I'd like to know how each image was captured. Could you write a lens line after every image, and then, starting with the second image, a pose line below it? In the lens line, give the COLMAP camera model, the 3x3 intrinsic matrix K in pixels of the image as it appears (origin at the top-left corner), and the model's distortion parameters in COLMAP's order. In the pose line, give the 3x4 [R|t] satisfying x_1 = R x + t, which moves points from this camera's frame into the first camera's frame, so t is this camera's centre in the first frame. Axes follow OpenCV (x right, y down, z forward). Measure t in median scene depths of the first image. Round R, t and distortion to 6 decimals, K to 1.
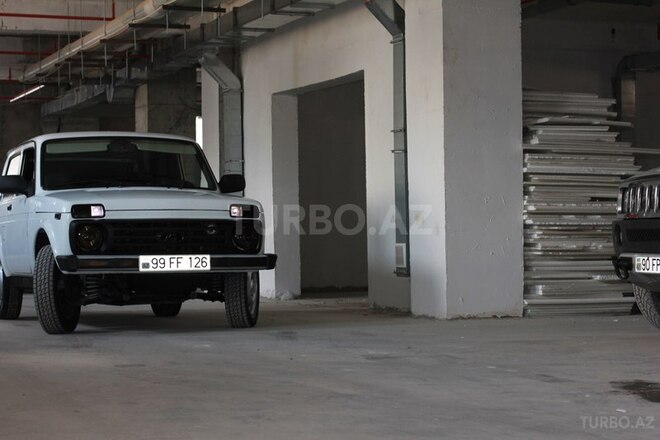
lens RADIAL K [[1596.6, 0, 330.0], [0, 1596.6, 219.8], [0, 0, 1]] dist [-0.212064, 0.000000]
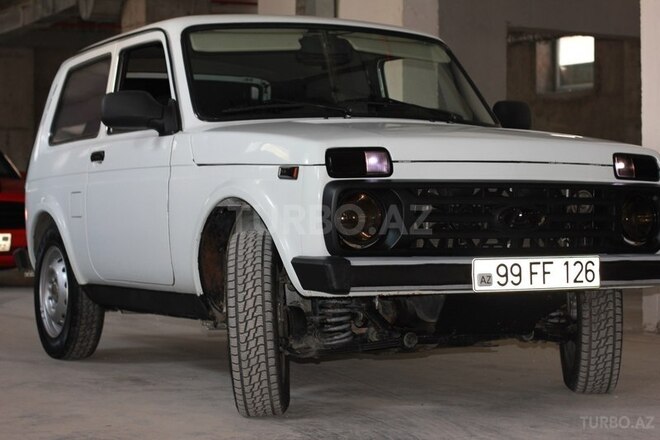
lens RADIAL K [[1596.6, 0, 331.0], [0, 1596.6, 218.8], [0, 0, 1]] dist [-0.212064, 0.000000]
pose [[0.993756, 0.006310, 0.111396, -0.210517], [-0.008705, 0.999741, 0.021028, 0.001292], [-0.111234, -0.021866, 0.993554, 0.531091]]
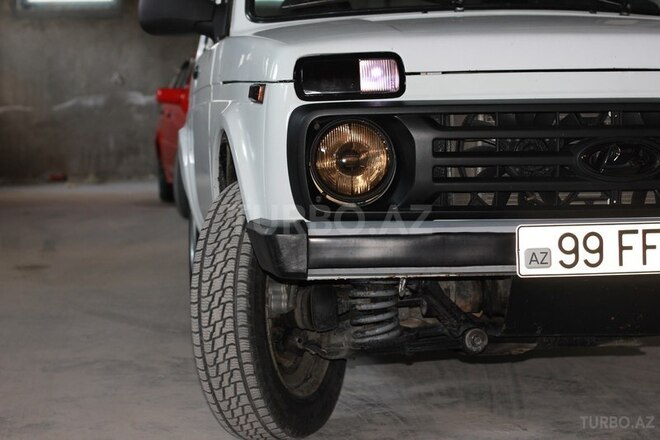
lens RADIAL K [[1596.6, 0, 333.4], [0, 1596.6, 222.2], [0, 0, 1]] dist [-0.212064, 0.000000]
pose [[0.969584, 0.011093, -0.244508, -0.079184], [0.008723, 0.996772, 0.079813, -0.001944], [0.244604, -0.079518, 0.966357, 0.693951]]
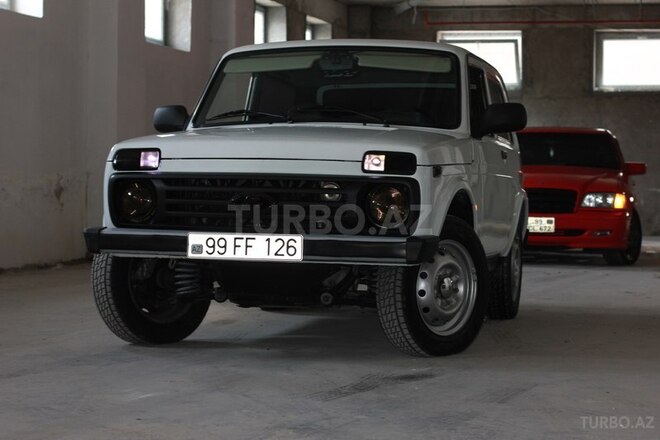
lens RADIAL K [[1596.6, 0, 329.4], [0, 1596.6, 220.1], [0, 0, 1]] dist [-0.212064, 0.000000]
pose [[0.799197, 0.034924, -0.600053, 0.291237], [-0.014910, 0.999155, 0.038294, -0.006693], [0.600884, -0.021658, 0.799043, 0.530190]]
